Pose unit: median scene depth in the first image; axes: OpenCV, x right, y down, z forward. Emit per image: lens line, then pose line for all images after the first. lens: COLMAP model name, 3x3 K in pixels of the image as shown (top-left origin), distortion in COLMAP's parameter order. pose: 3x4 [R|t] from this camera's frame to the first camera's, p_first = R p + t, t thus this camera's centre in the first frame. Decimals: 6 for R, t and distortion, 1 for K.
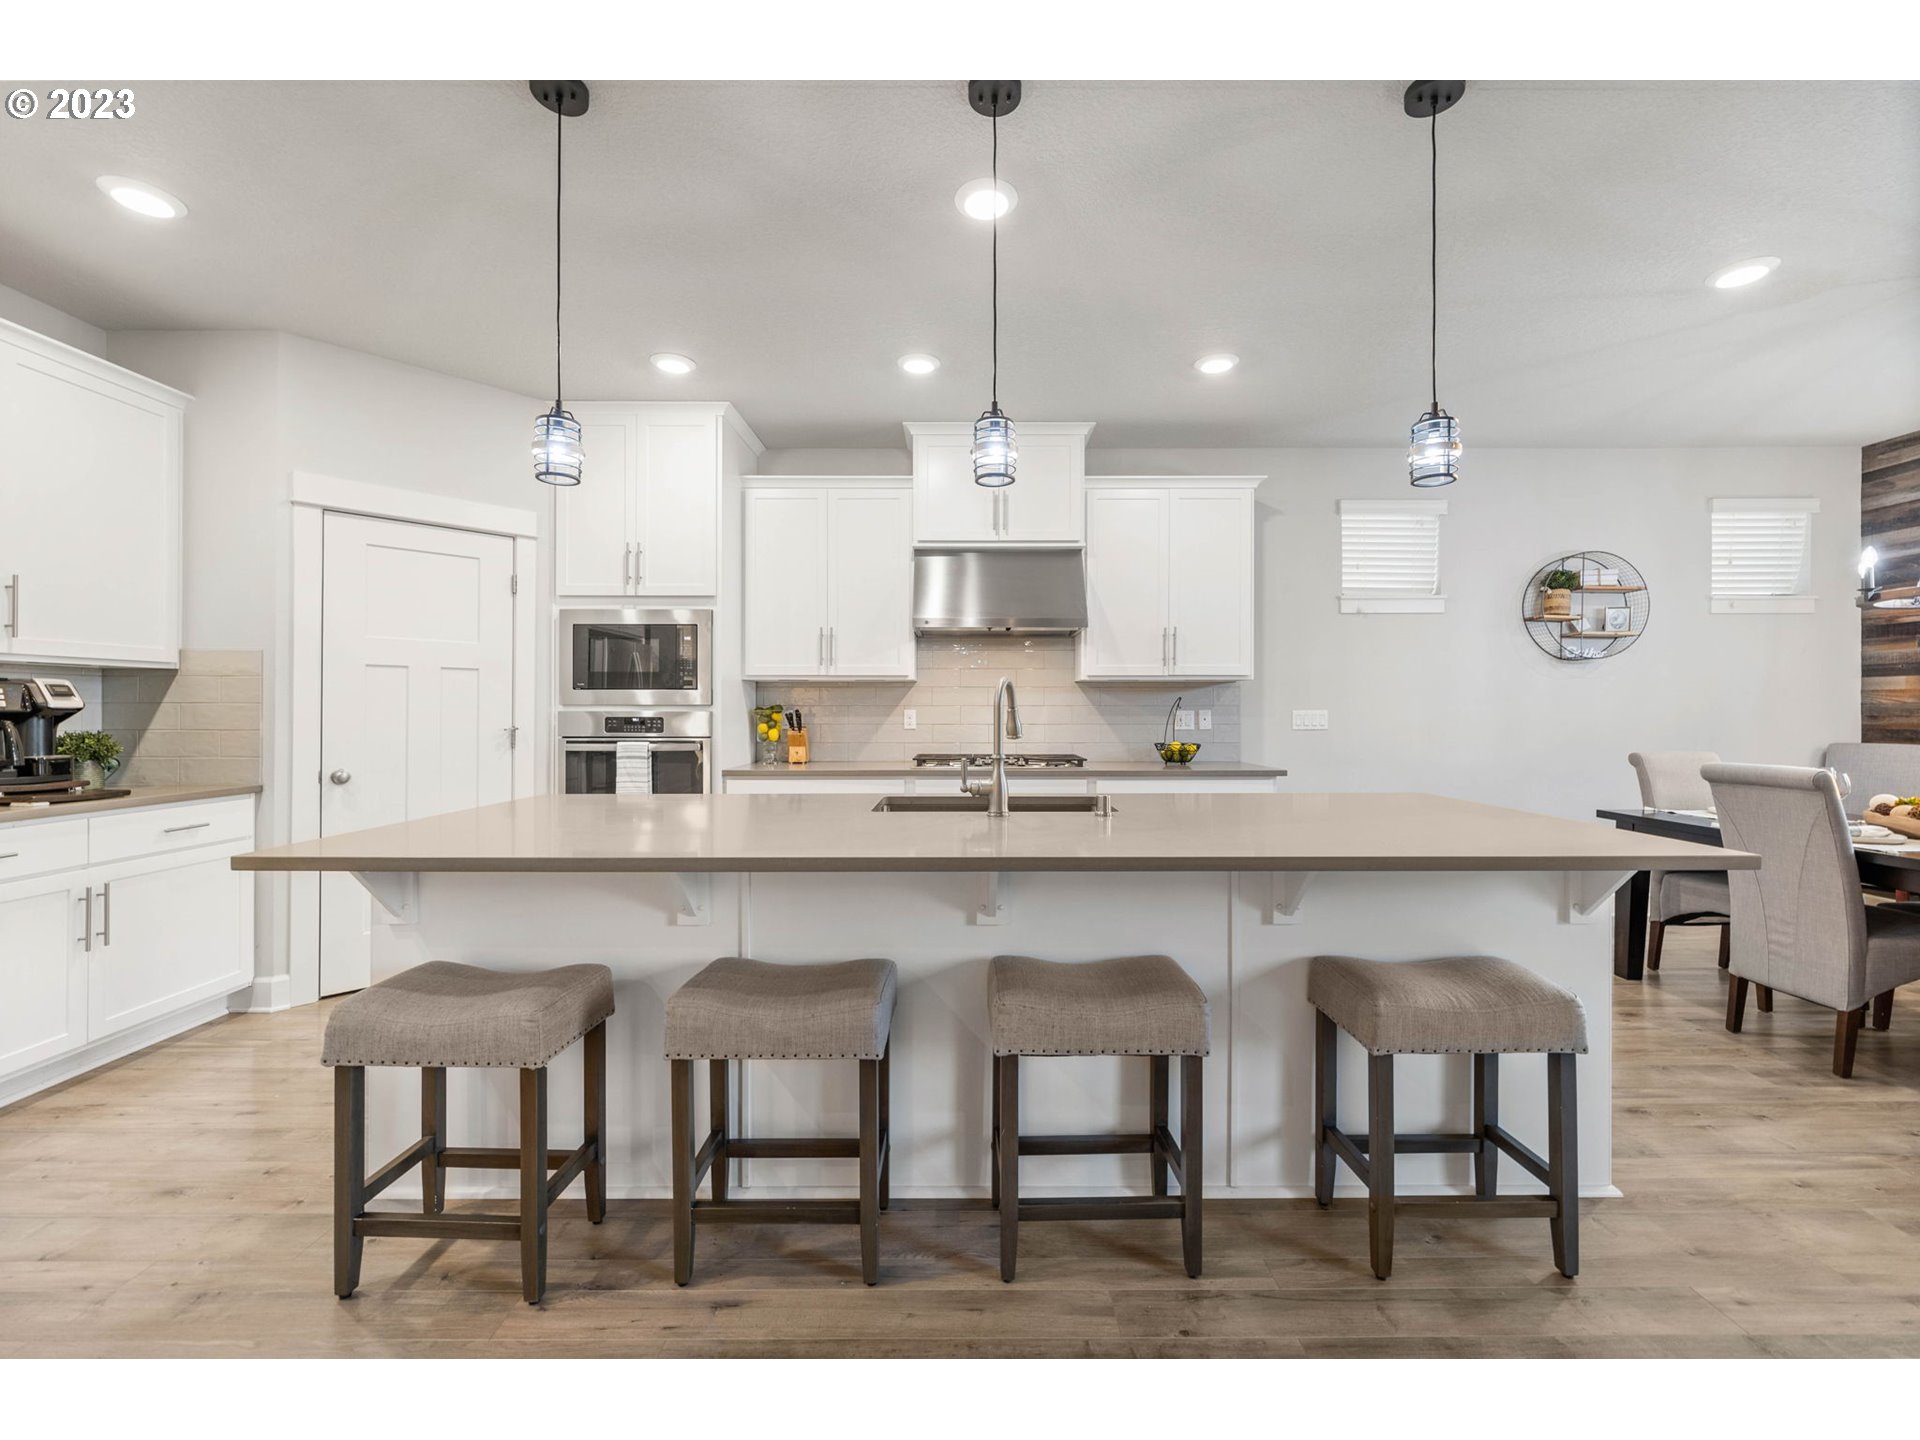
lens RADIAL K [[777.5, 0, 967.8], [0, 777.5, 714.4], [0, 0, 1]] dist [0.001682, -0.001053]
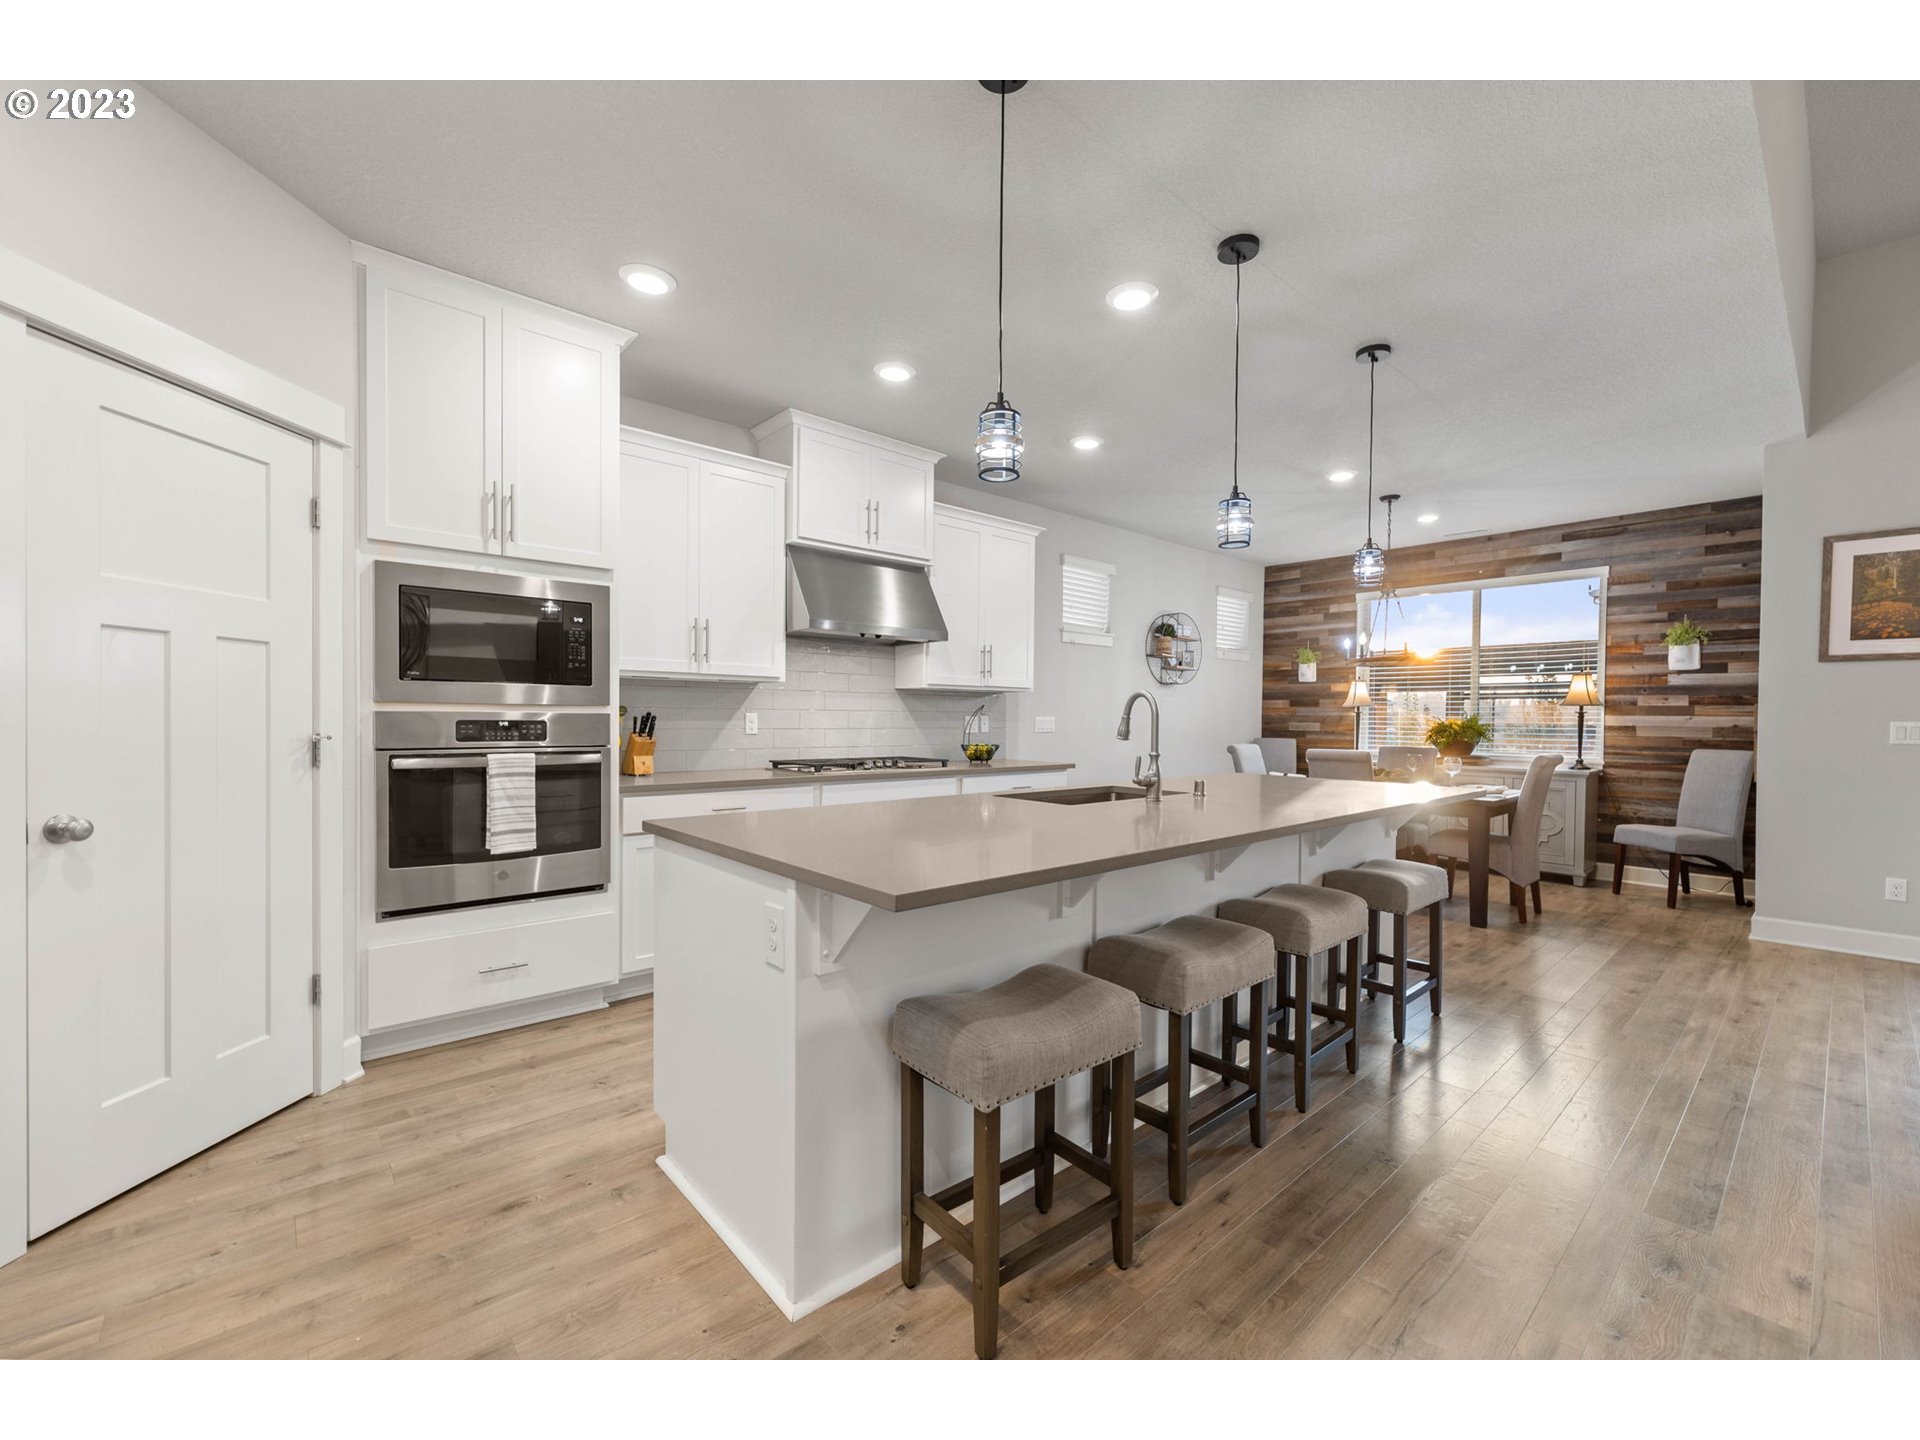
lens RADIAL K [[777.5, 0, 953.8], [0, 777.5, 731.5], [0, 0, 1]] dist [0.001682, -0.001053]
pose [[0.759061, -0.005023, 0.651000, -0.531319], [-0.005612, 0.999883, 0.014259, 0.001200], [-0.650995, -0.014477, 0.758944, 0.144165]]
